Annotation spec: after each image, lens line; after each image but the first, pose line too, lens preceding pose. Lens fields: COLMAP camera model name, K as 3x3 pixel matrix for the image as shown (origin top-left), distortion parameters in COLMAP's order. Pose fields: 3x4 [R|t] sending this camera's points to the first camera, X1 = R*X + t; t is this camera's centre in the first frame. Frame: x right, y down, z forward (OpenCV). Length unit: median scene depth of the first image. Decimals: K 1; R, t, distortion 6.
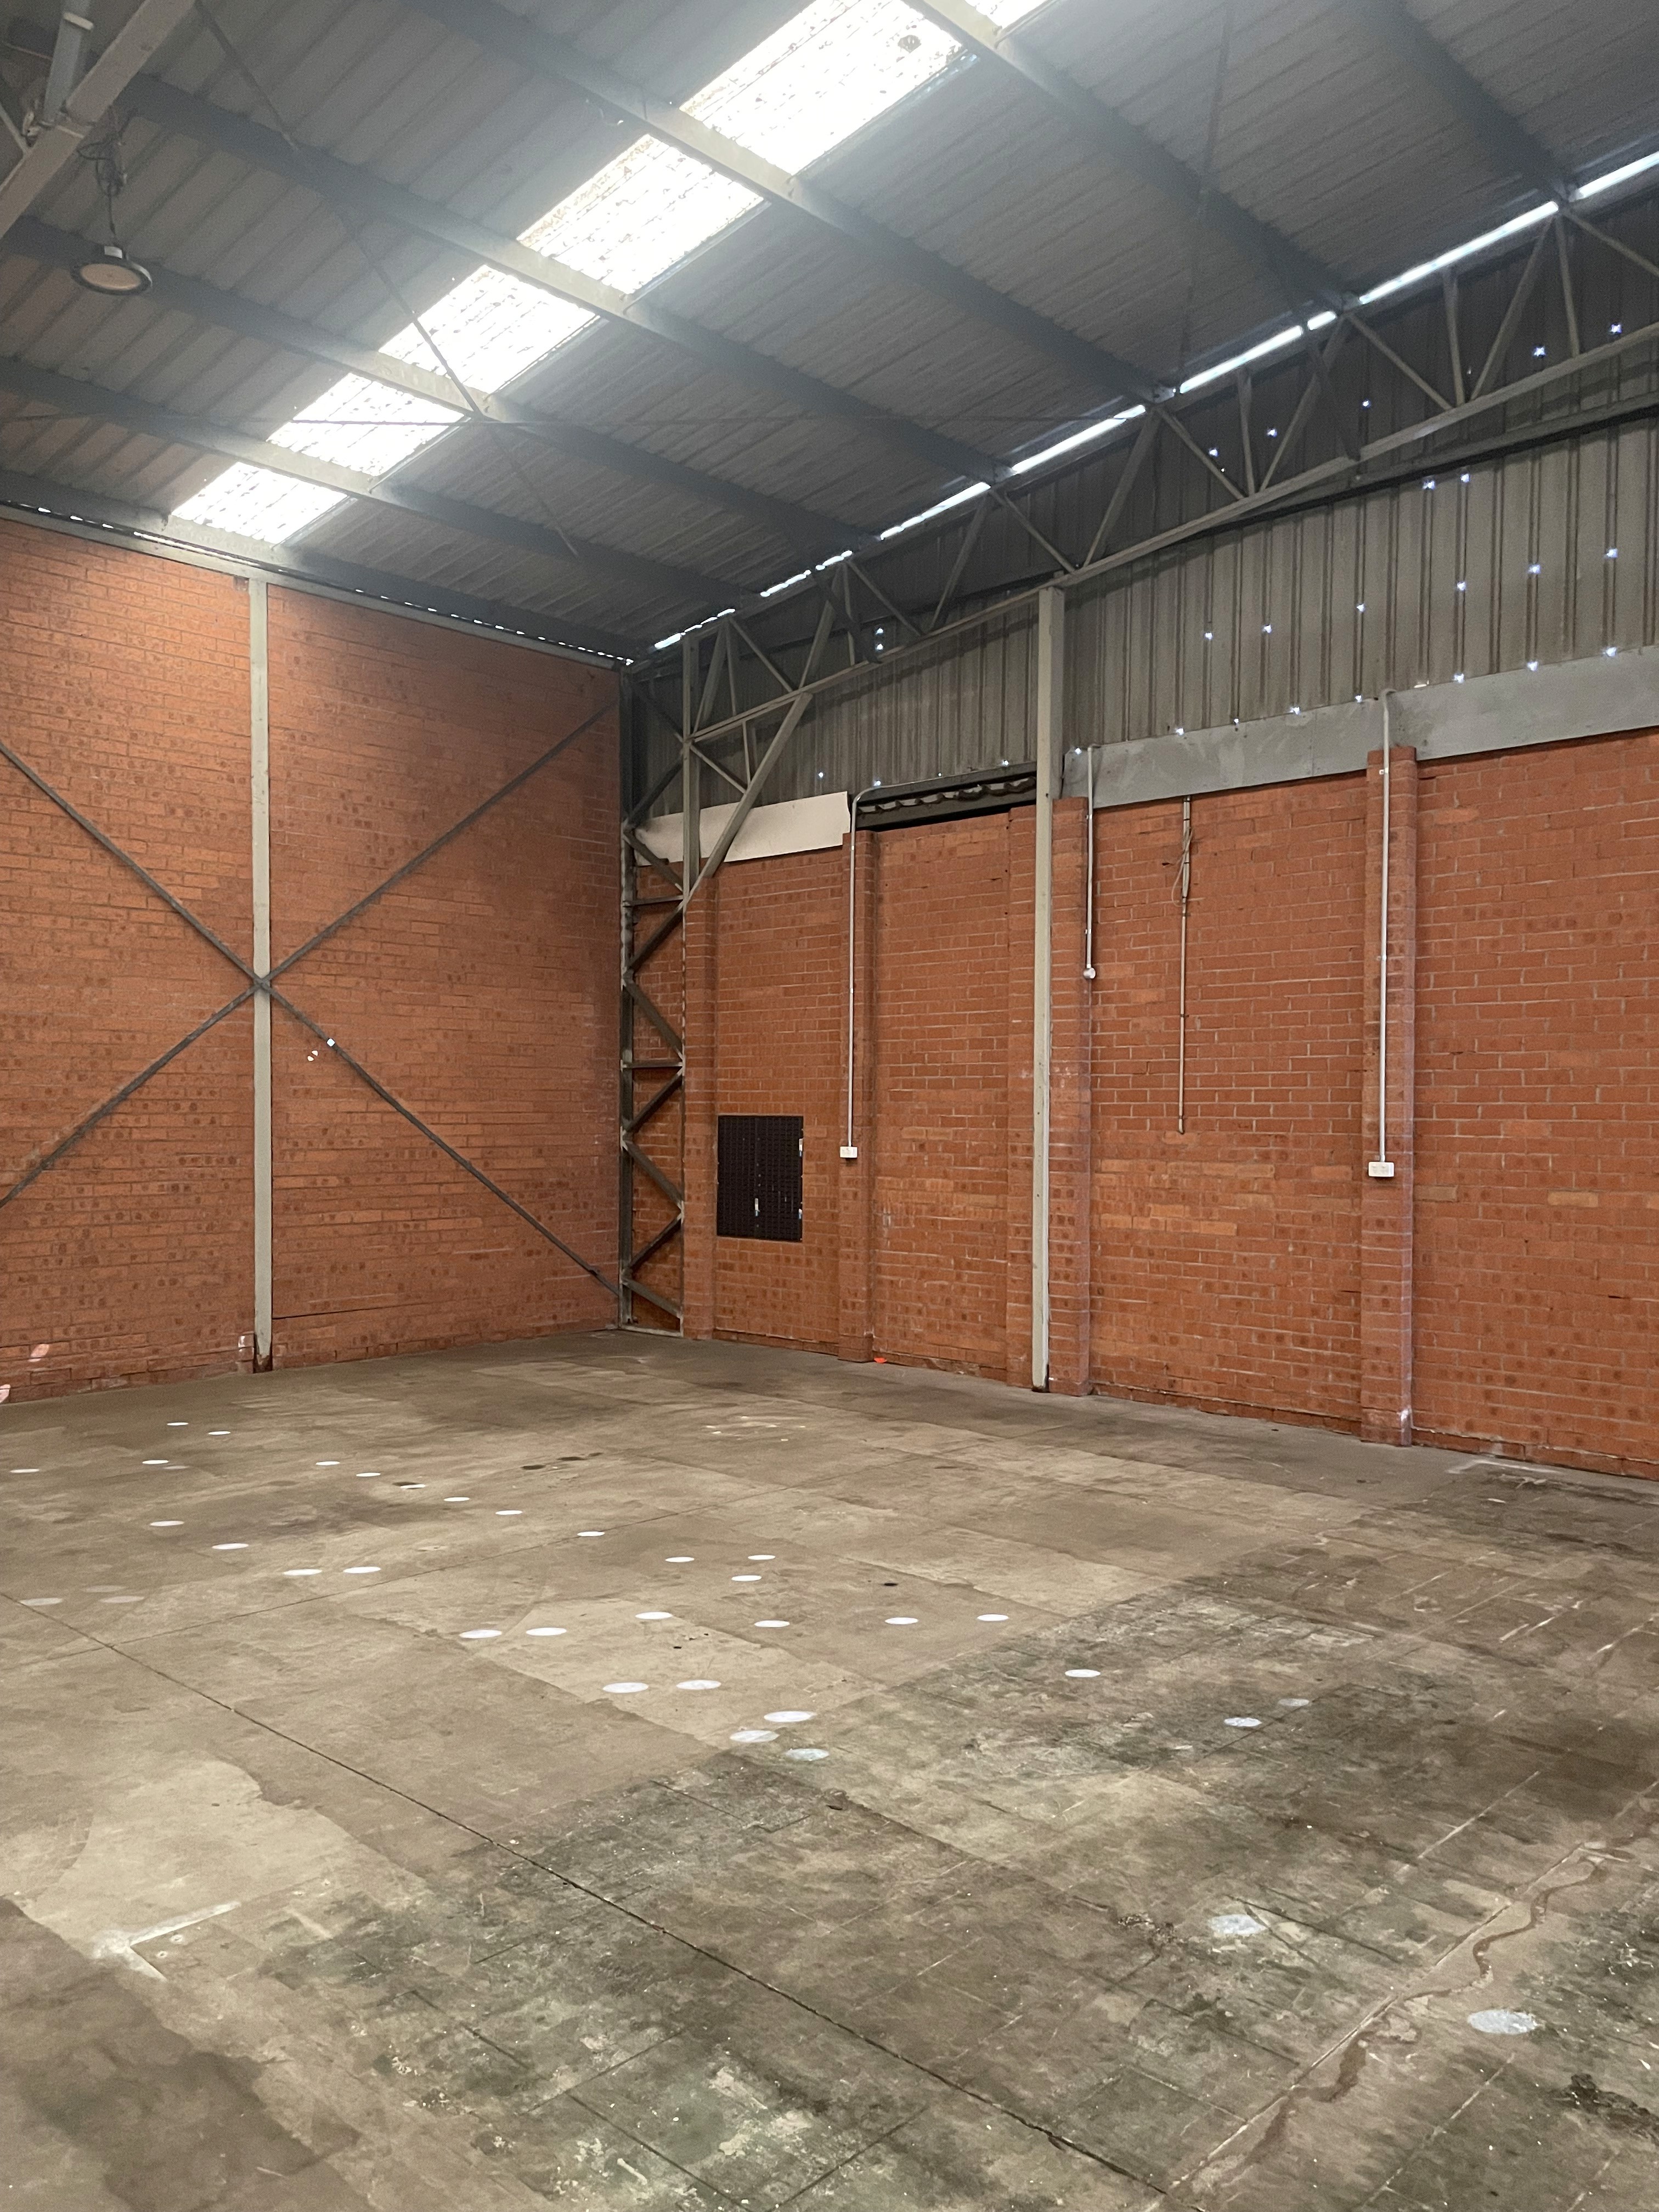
lens RADIAL K [[1674.3, 0, 842.6], [0, 1674.3, 1121.9], [0, 0, 1]] dist [0.097789, -0.129707]
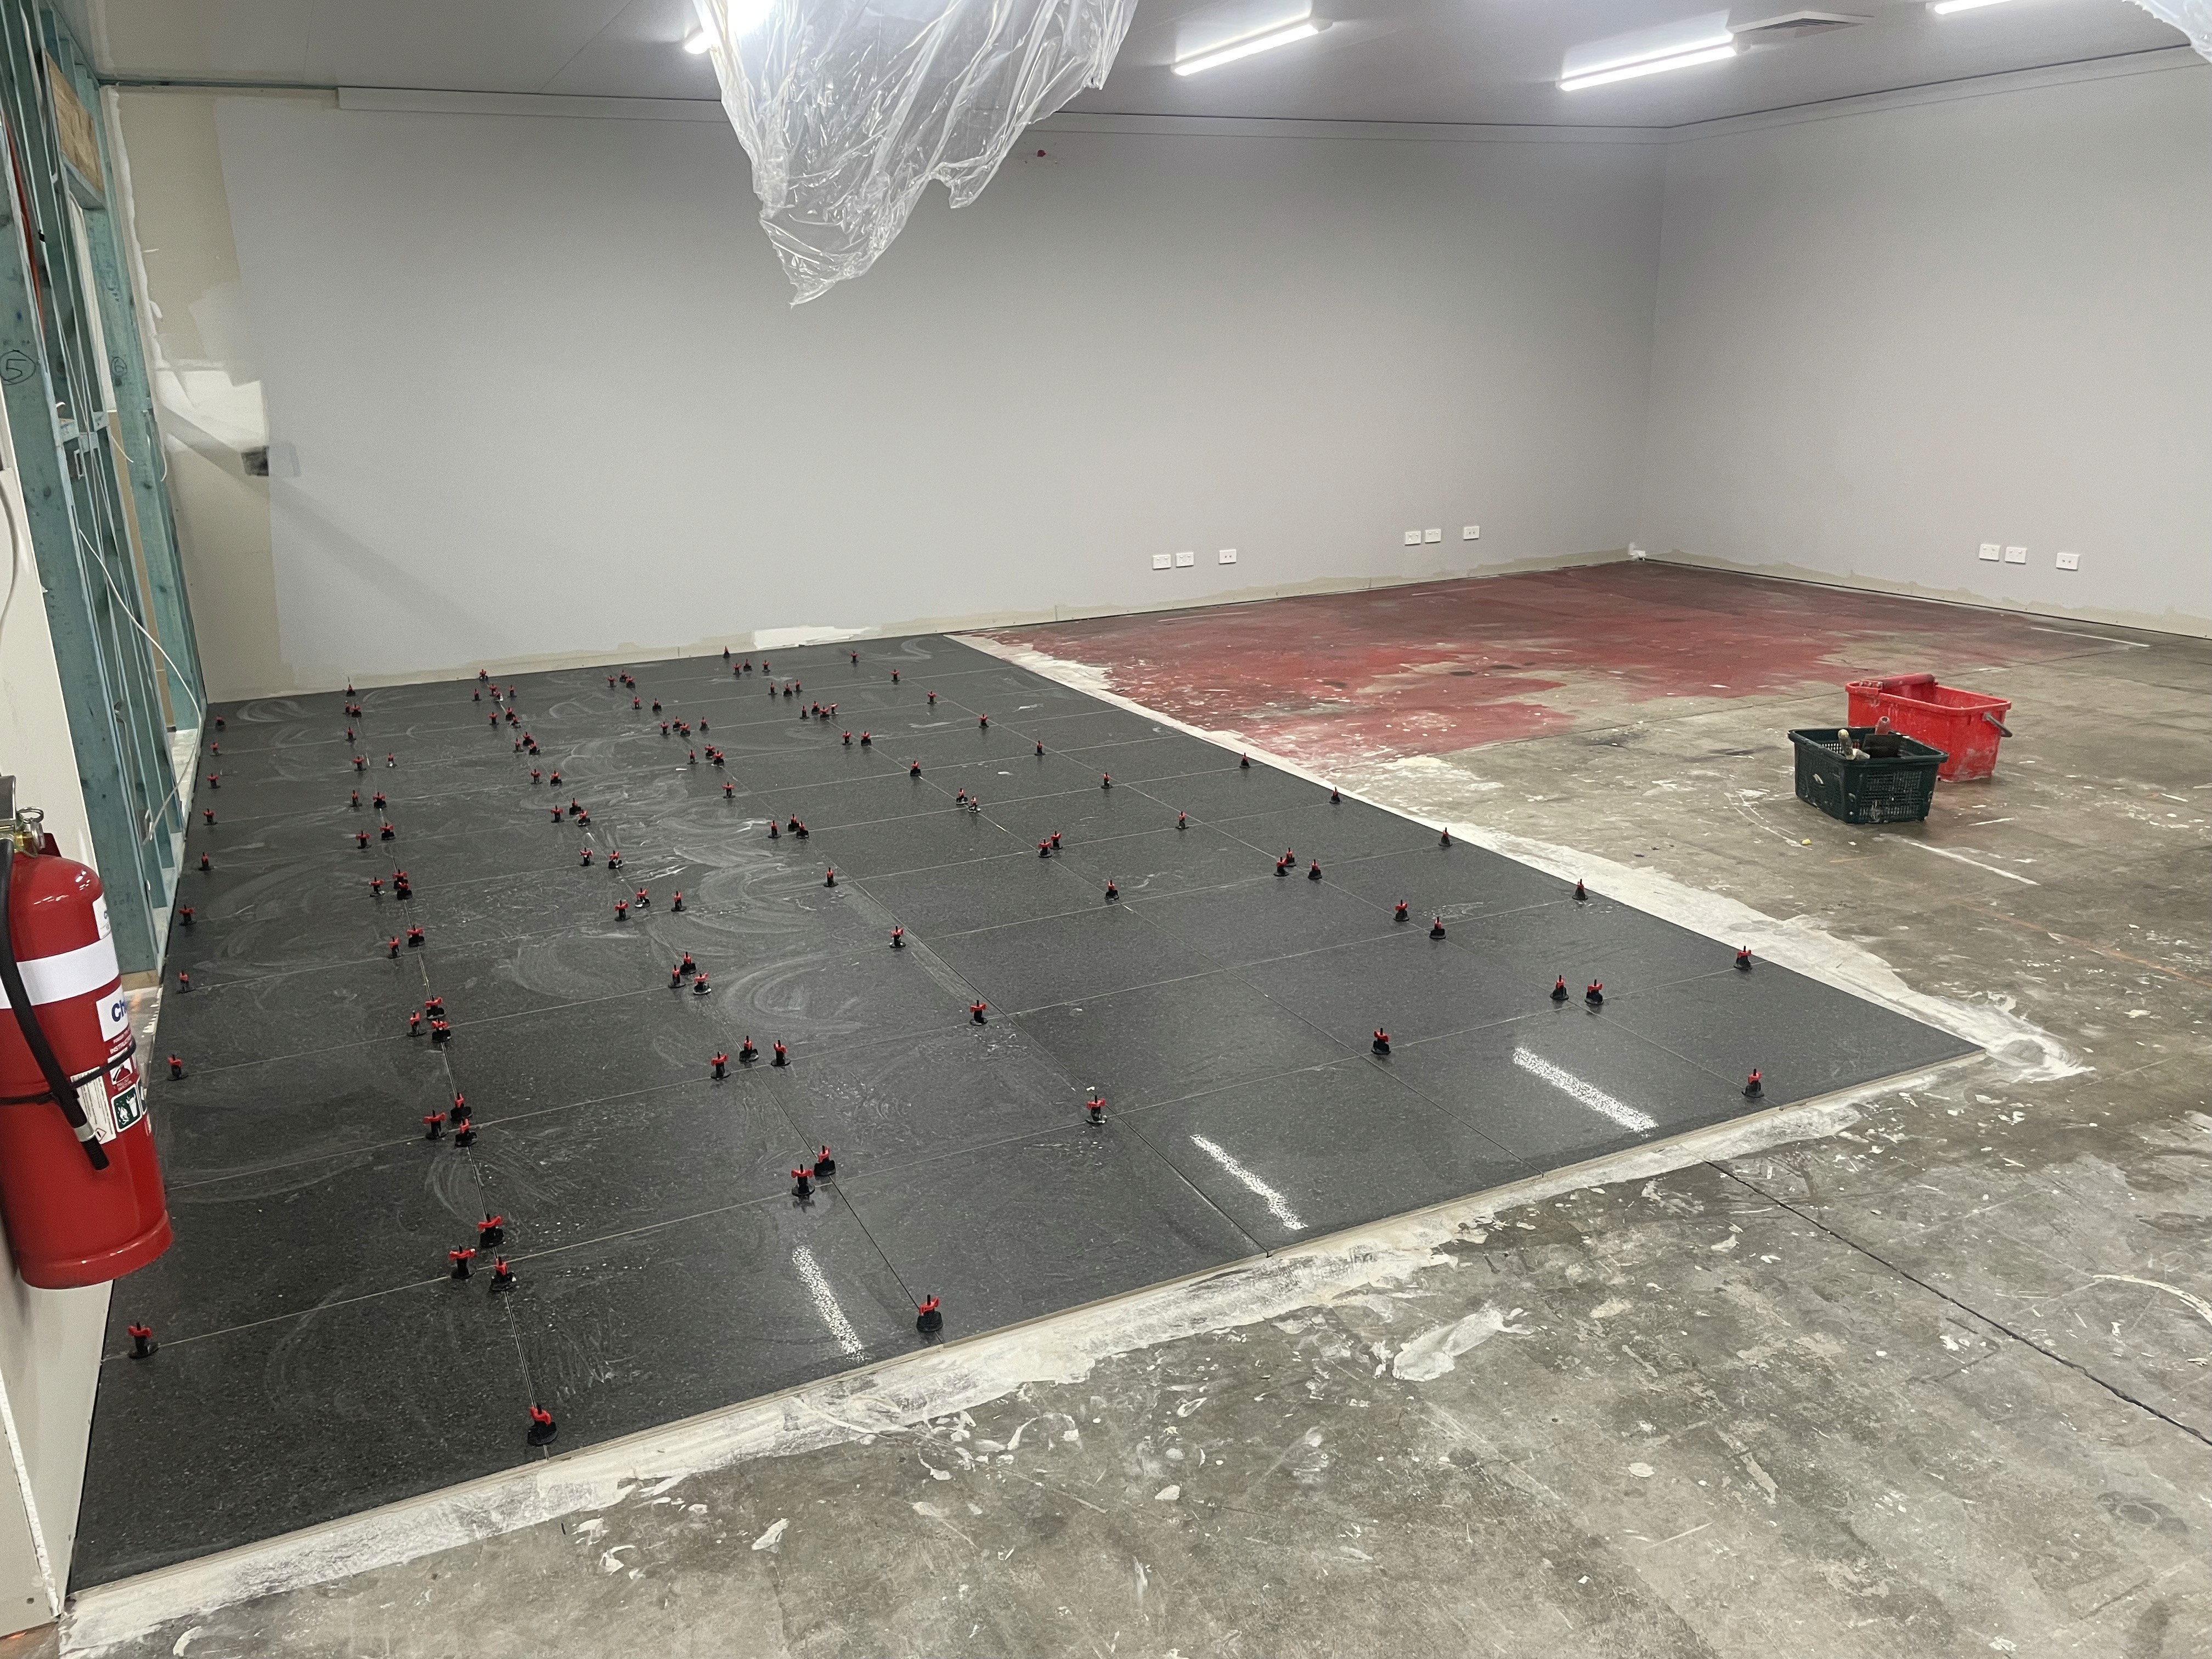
lens RADIAL K [[1674.3, 0, 1106.0], [0, 1674.3, 829.5], [0, 0, 1]] dist [0.097789, -0.129707]
pose [[0.933482, 0.073231, -0.351067, -0.031048], [0.026559, 0.962124, 0.271315, 0.025704], [0.357639, -0.262591, 0.896181, 0.046987]]
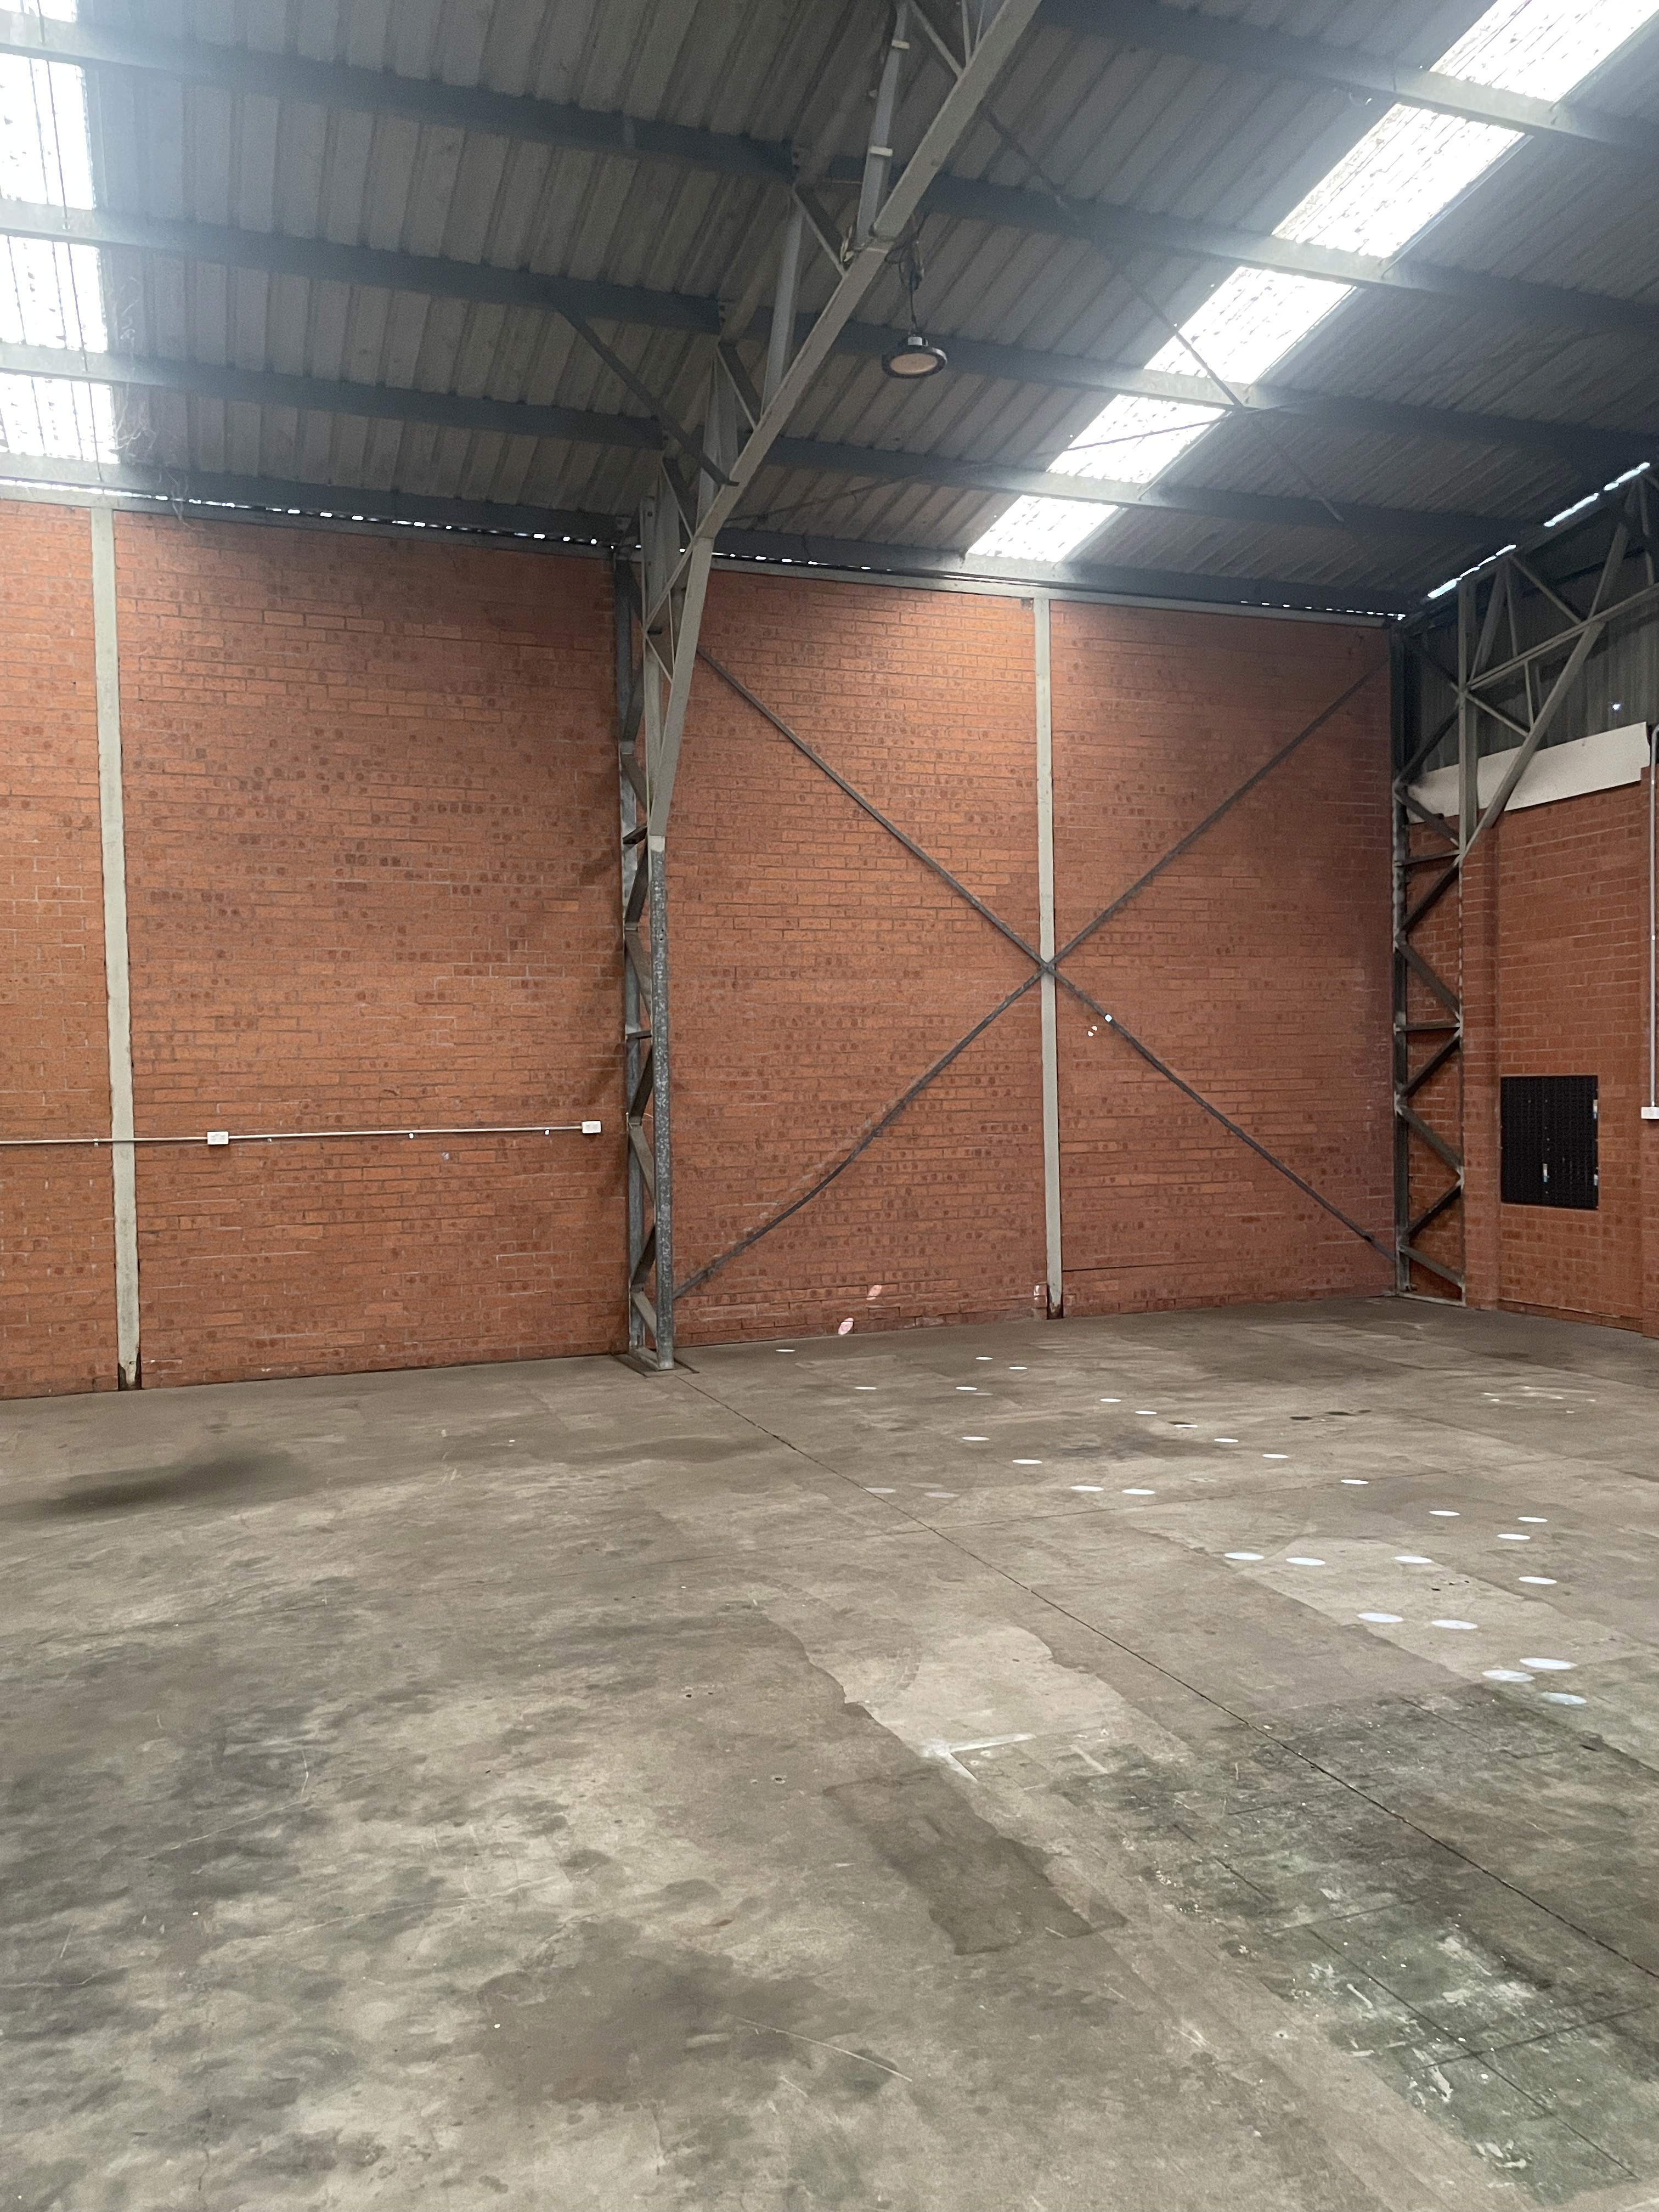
lens RADIAL K [[1674.3, 0, 842.6], [0, 1674.3, 1121.9], [0, 0, 1]] dist [0.097789, -0.129707]
pose [[0.896369, -0.012772, -0.443125, 0.026994], [0.020143, 0.999726, 0.011930, 0.004211], [0.442851, -0.019619, 0.896381, -0.055050]]
